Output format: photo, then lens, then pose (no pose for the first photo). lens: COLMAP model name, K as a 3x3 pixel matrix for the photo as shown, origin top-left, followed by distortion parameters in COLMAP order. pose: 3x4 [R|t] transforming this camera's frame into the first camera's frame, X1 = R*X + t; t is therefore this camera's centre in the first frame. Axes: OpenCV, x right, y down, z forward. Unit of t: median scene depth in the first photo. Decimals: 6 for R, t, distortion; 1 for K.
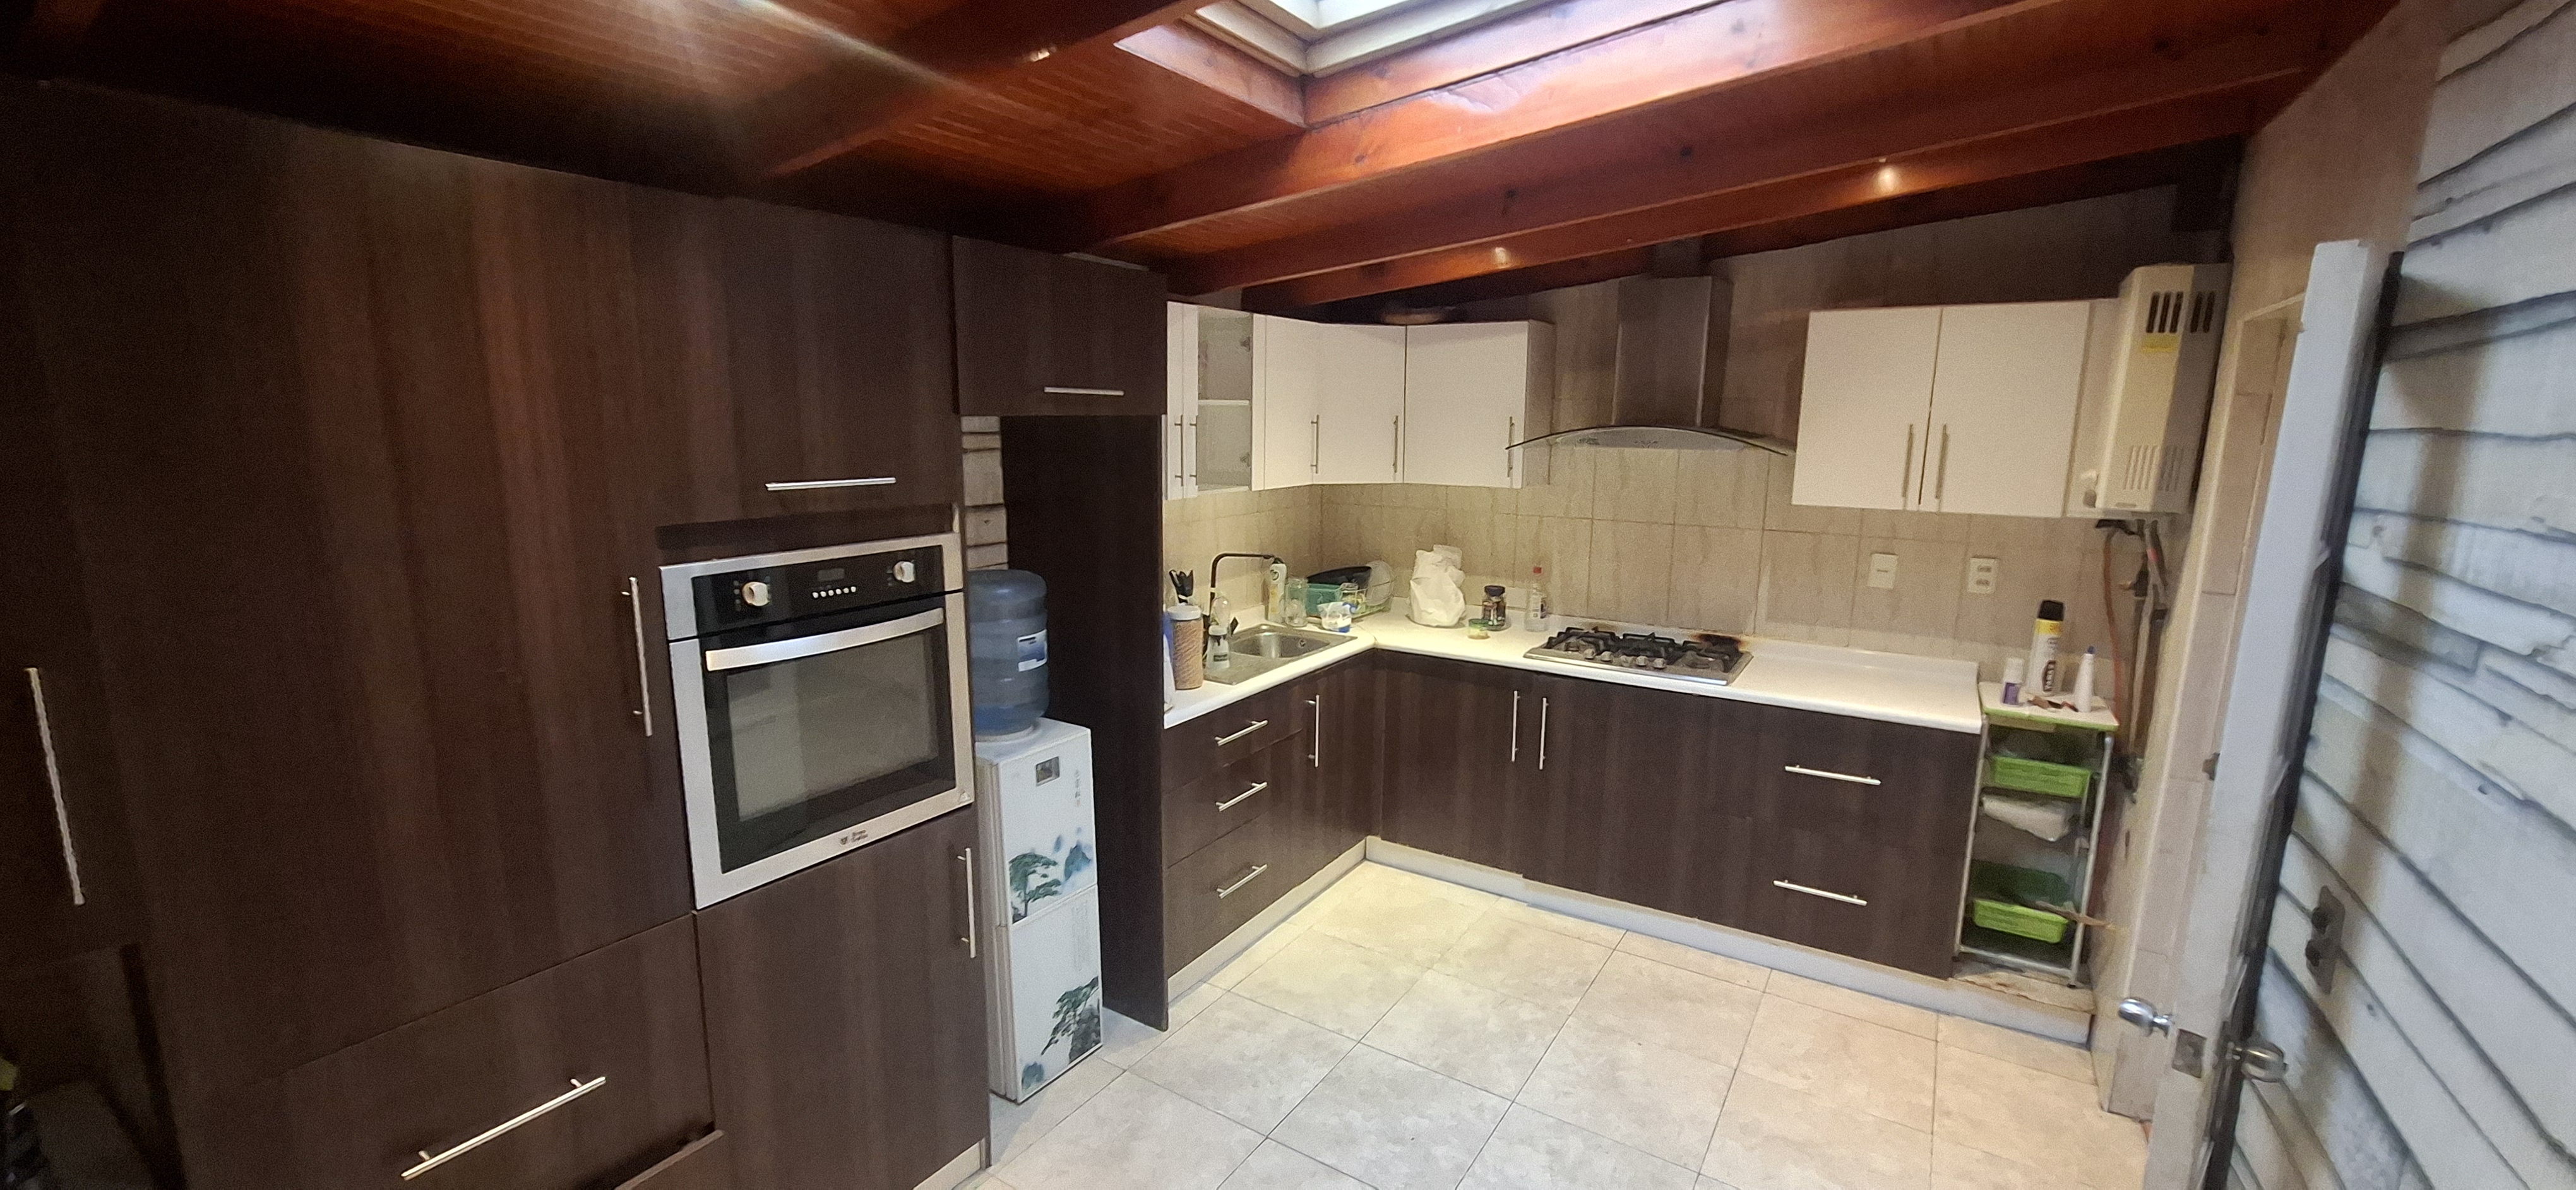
lens RADIAL K [[1018.0, 0, 1270.5], [0, 1018.0, 591.4], [0, 0, 1]] dist [-0.002052, 0.001747]
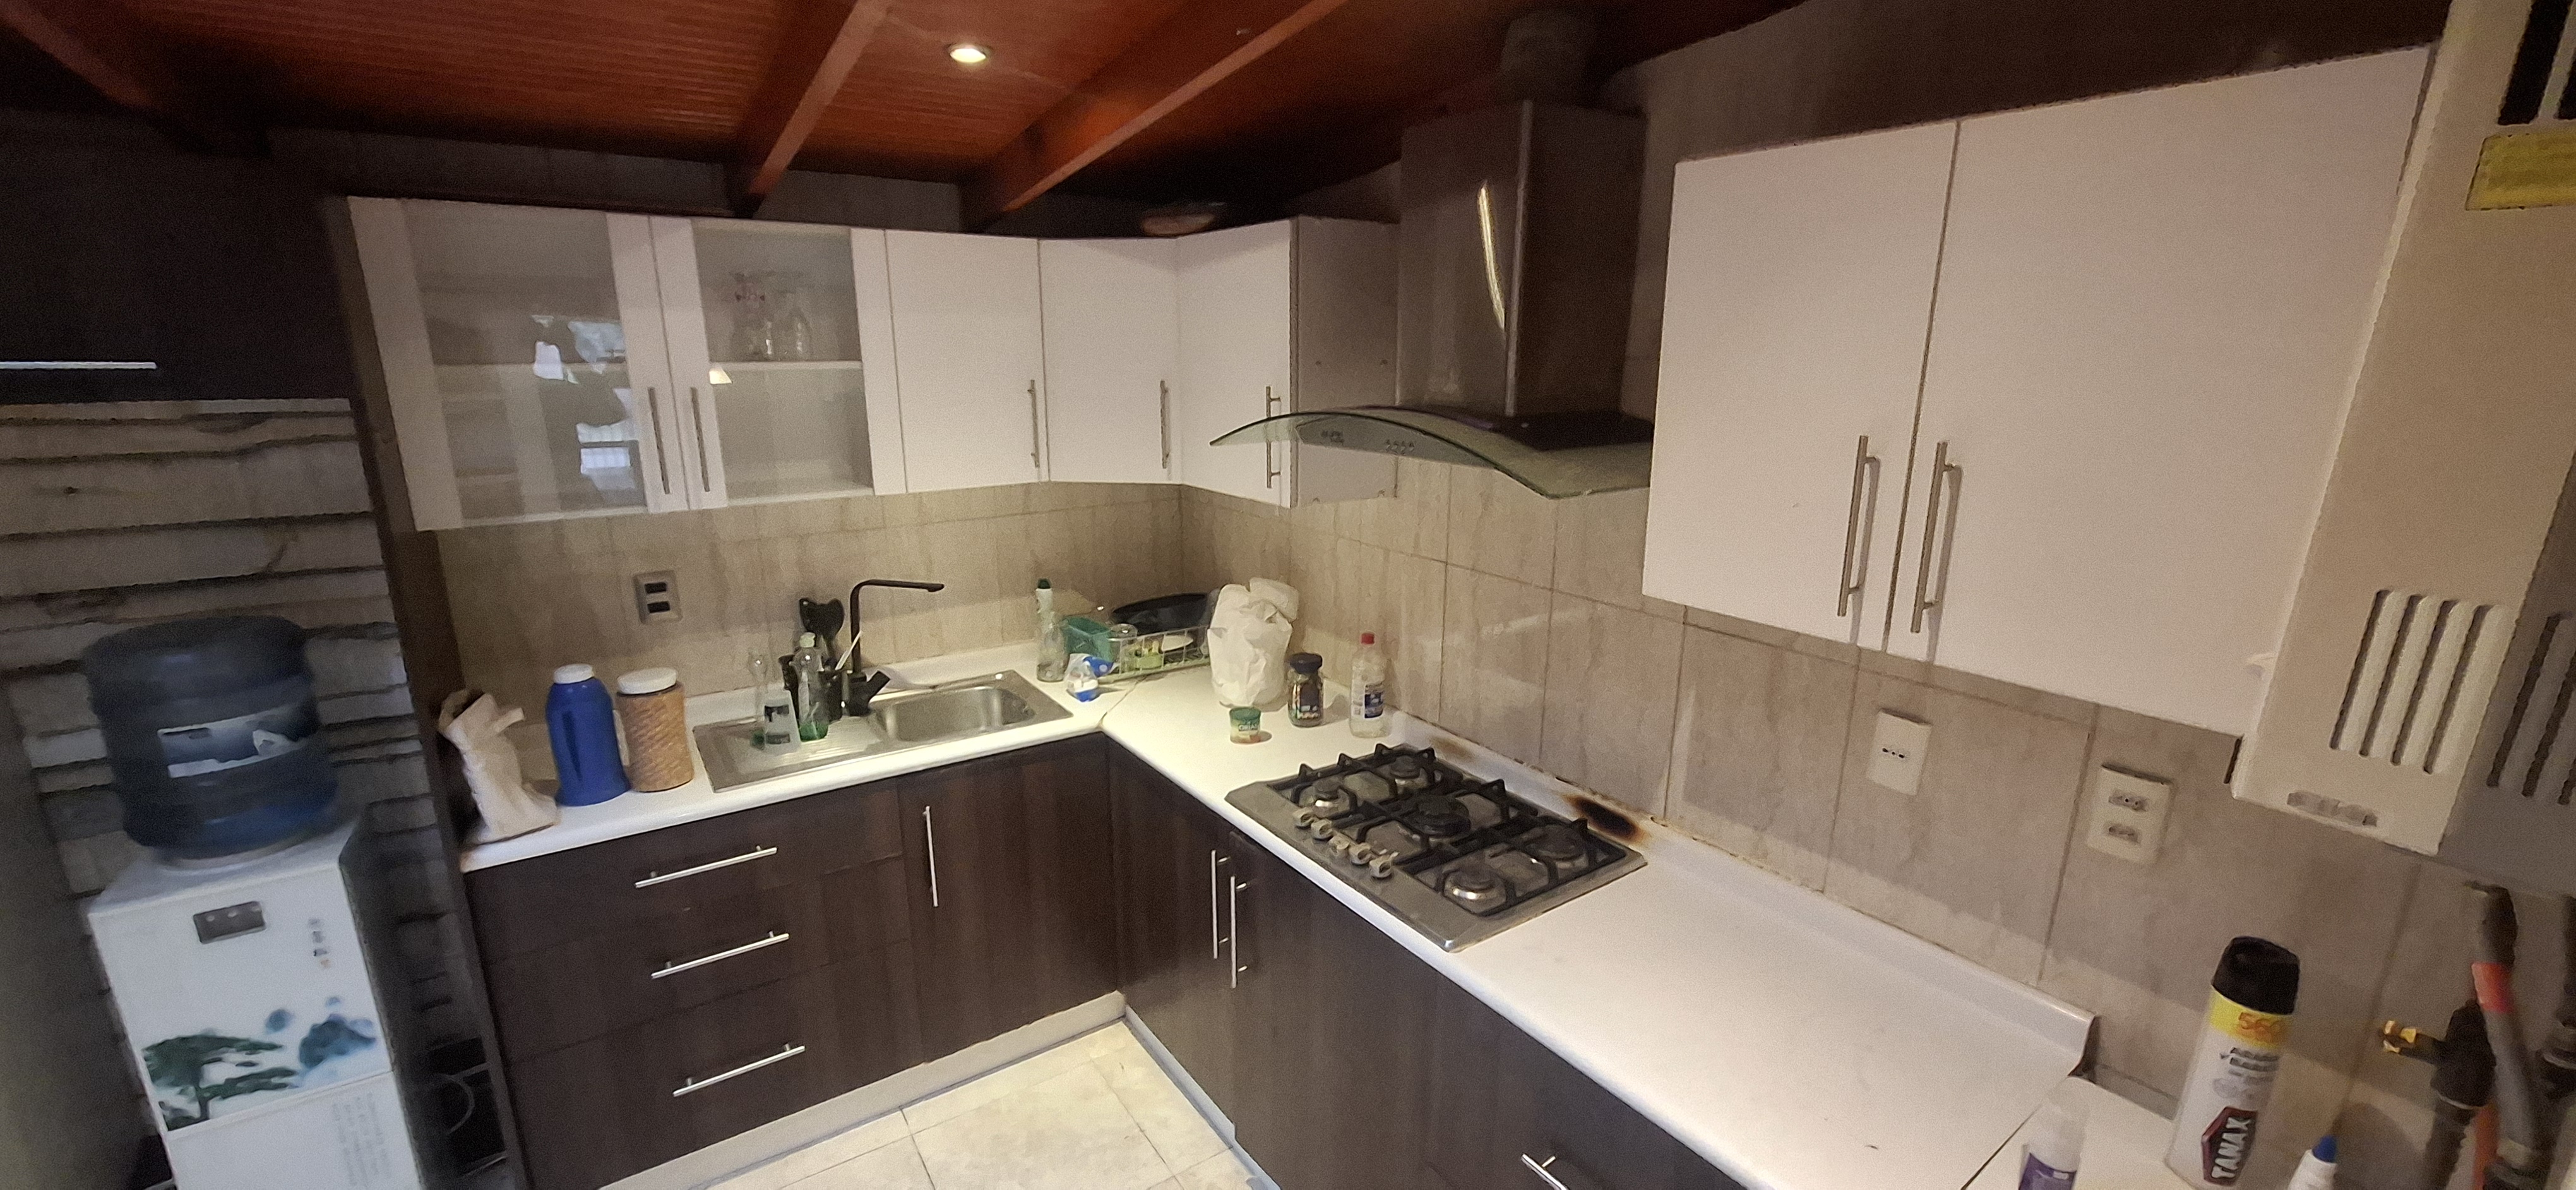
lens RADIAL K [[1018.0, 0, 1275.4], [0, 1018.0, 590.8], [0, 0, 1]] dist [-0.002052, 0.001747]
pose [[0.924879, 0.085450, -0.370535, 0.627720], [-0.061387, 0.995195, 0.076277, -0.132817], [0.375273, -0.047801, 0.925681, 0.603872]]
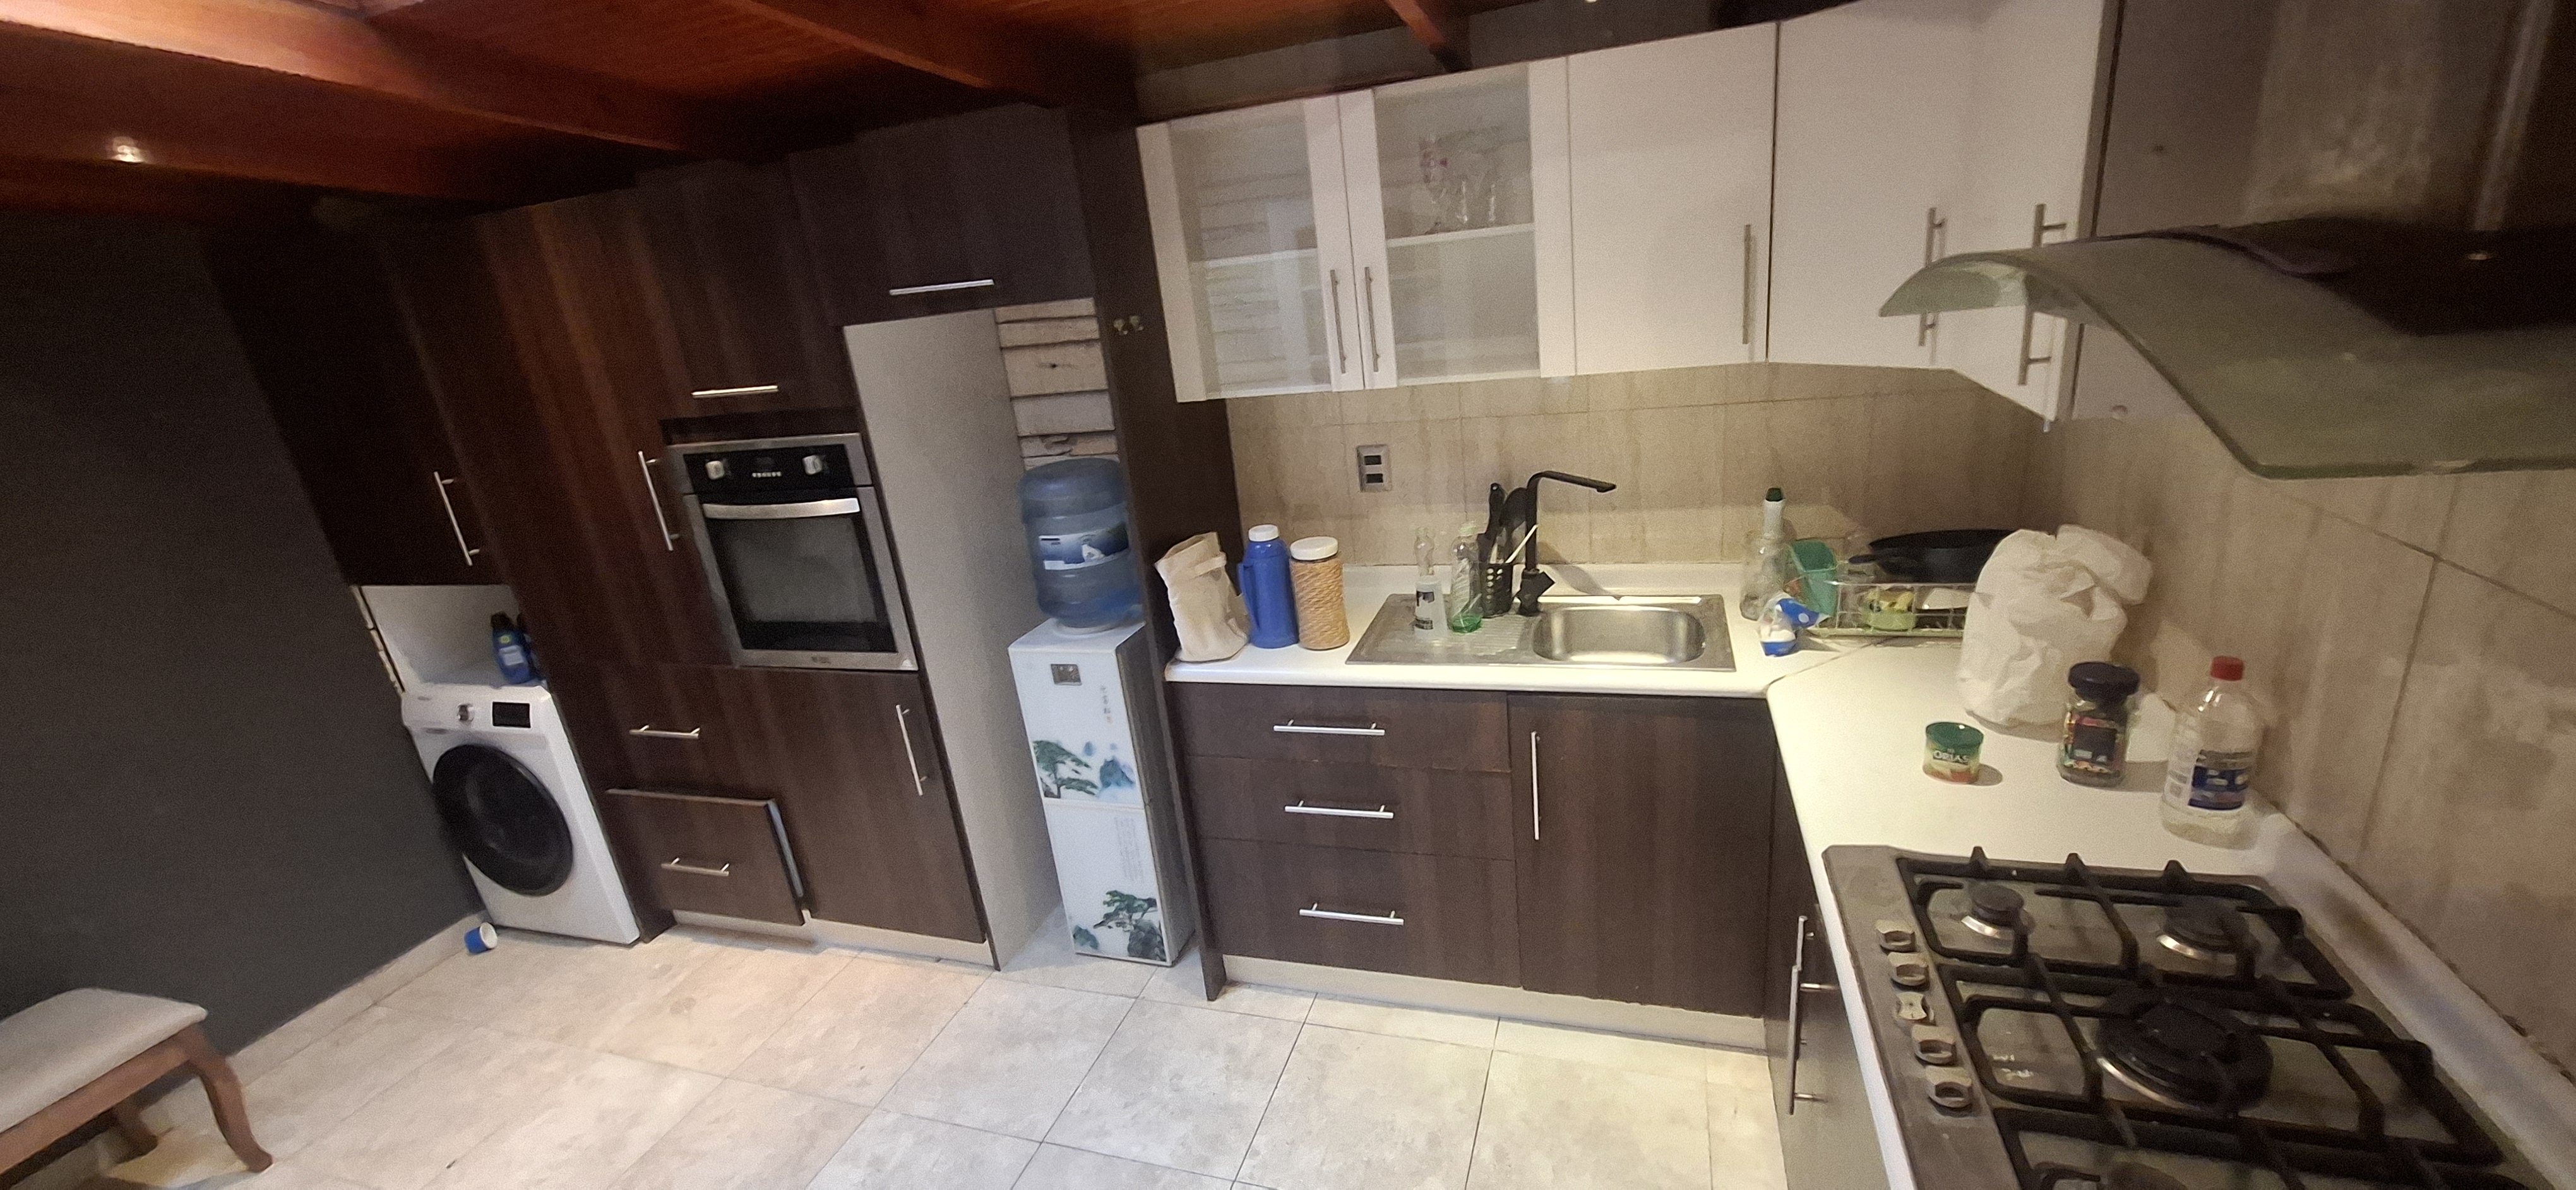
lens RADIAL K [[1018.0, 0, 1316.5], [0, 1018.0, 587.3], [0, 0, 1]] dist [-0.002052, 0.001747]
pose [[0.275735, 0.268606, -0.922942, 0.691084], [-0.057060, 0.963044, 0.263230, -0.167199], [0.959539, -0.019918, 0.280871, 0.903500]]
